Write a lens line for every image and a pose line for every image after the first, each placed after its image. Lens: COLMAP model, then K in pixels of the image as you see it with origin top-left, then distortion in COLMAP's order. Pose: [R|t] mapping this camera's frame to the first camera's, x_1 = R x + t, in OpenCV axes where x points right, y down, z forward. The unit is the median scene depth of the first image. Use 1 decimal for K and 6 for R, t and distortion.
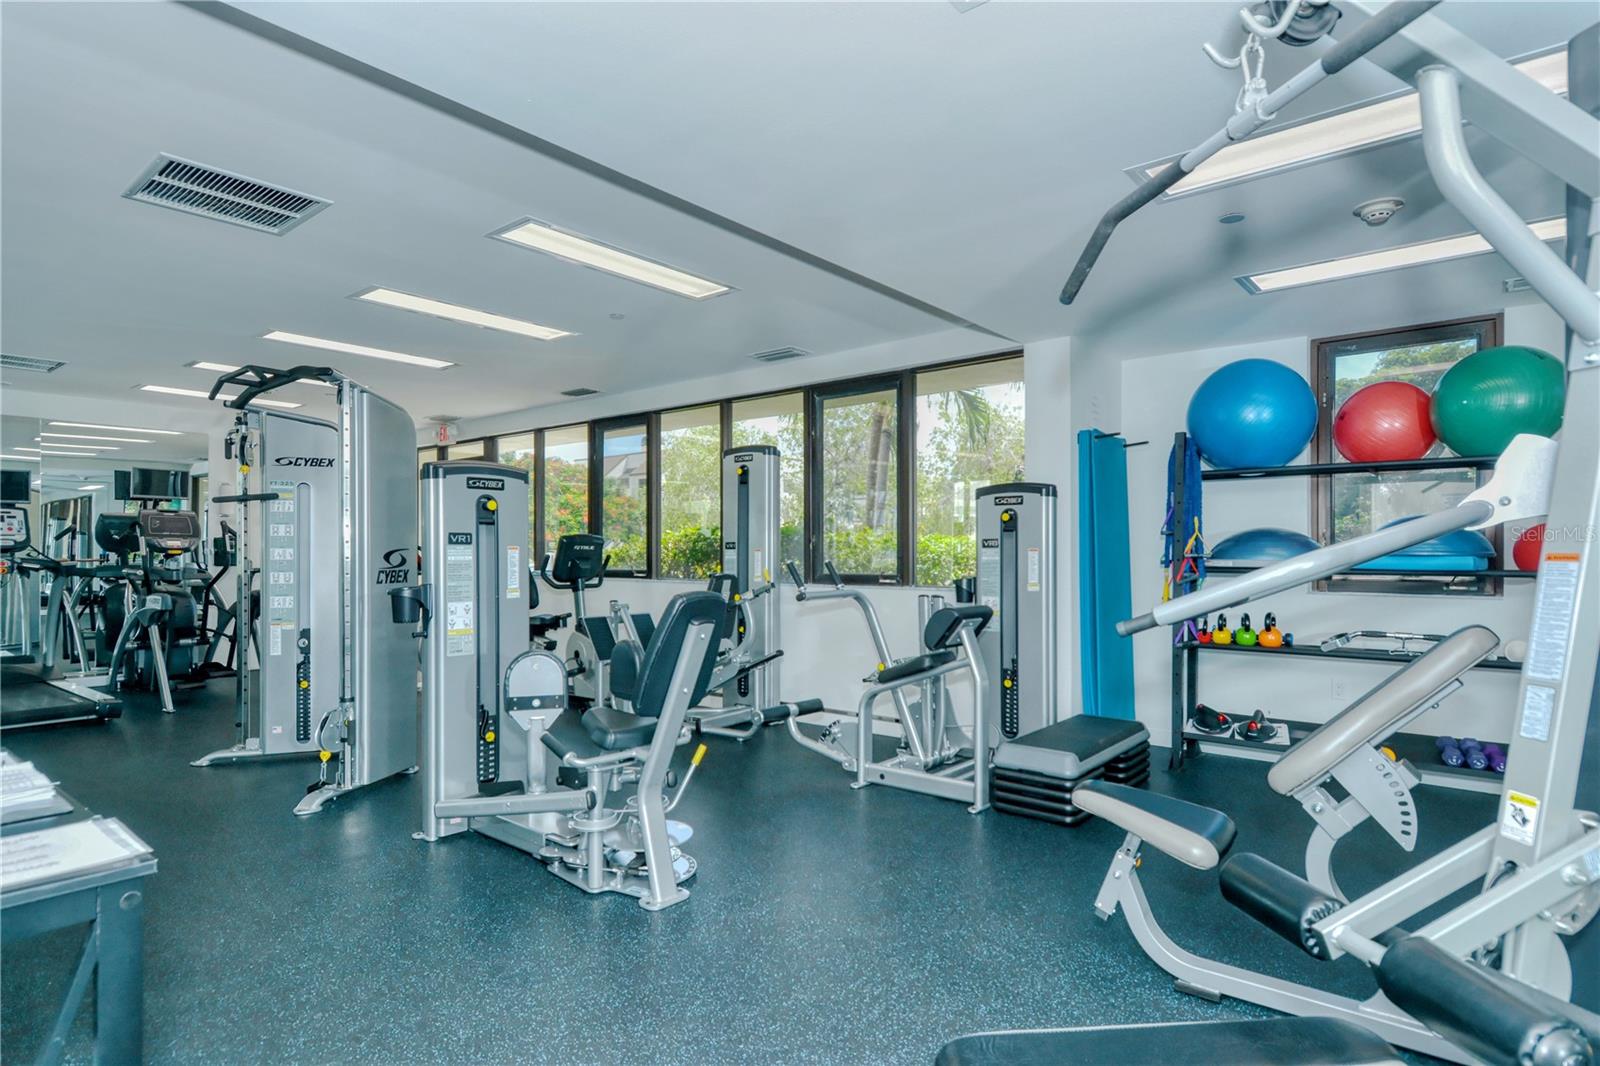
lens RADIAL K [[867.6, 0, 800.6], [0, 867.6, 540.7], [0, 0, 1]] dist [0.001066, 0.000183]
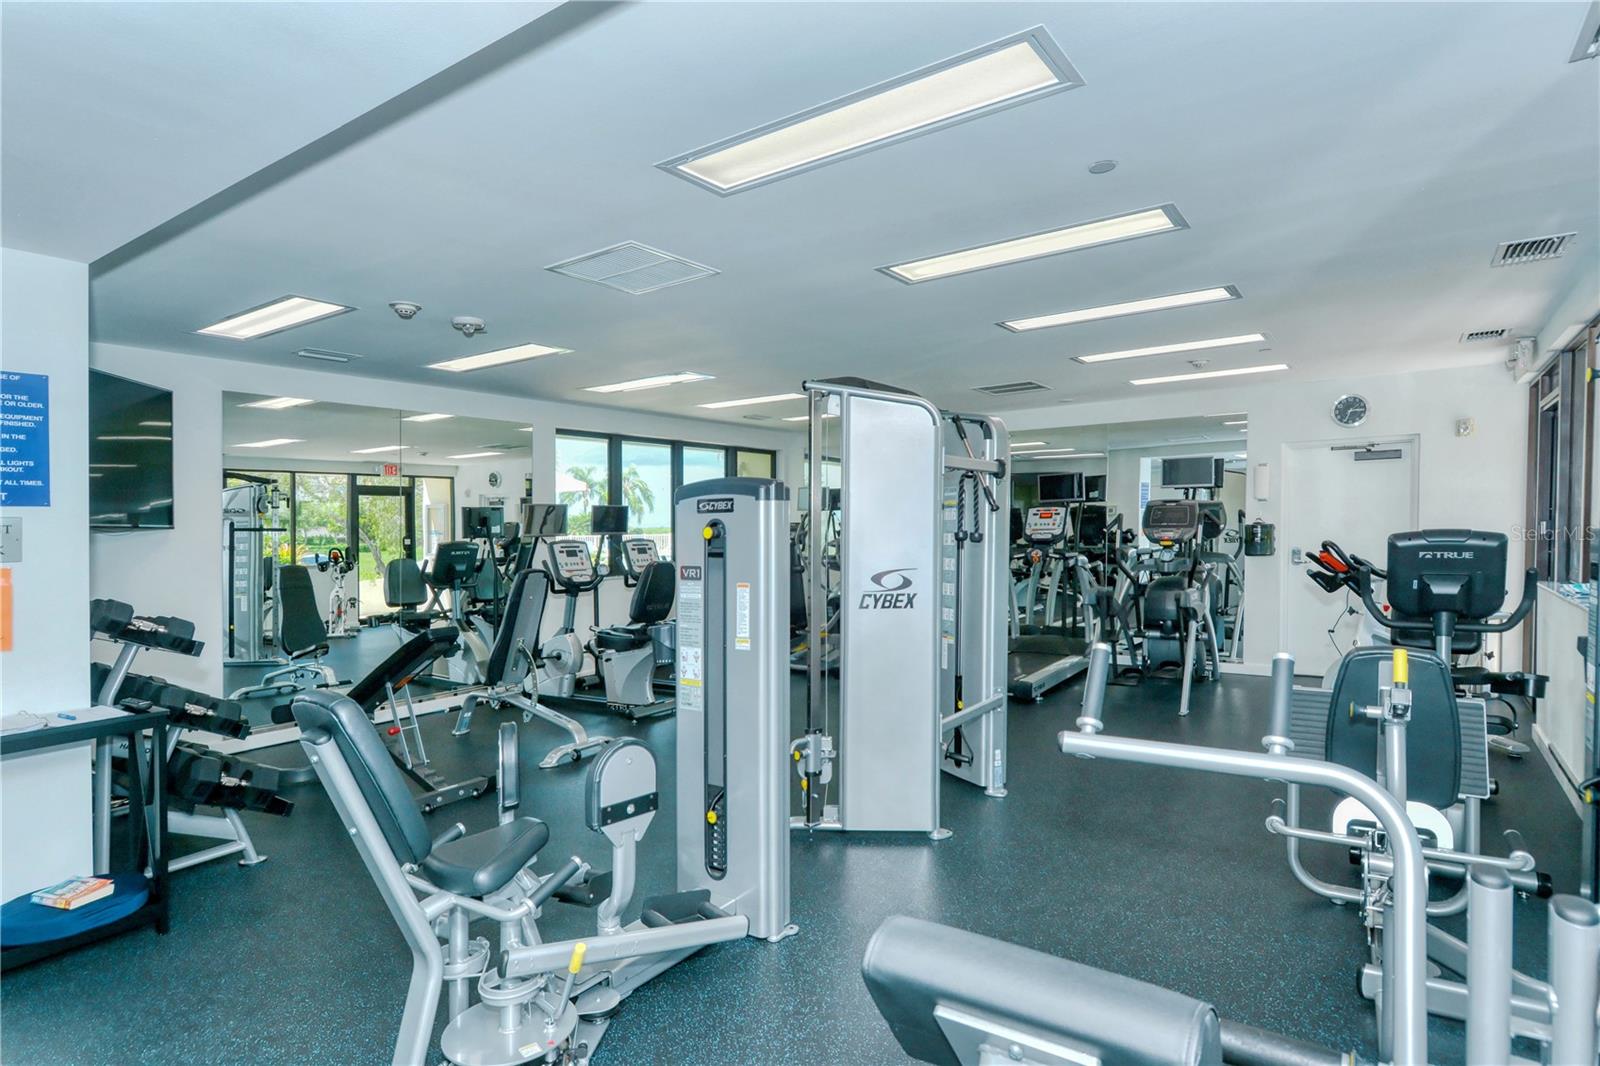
lens RADIAL K [[867.6, 0, 798.3], [0, 867.6, 529.0], [0, 0, 1]] dist [0.001066, 0.000183]
pose [[0.119221, -0.001817, -0.992866, 0.448972], [0.036141, 0.999344, 0.002511, -0.042413], [0.992210, -0.036183, 0.119208, 0.965817]]
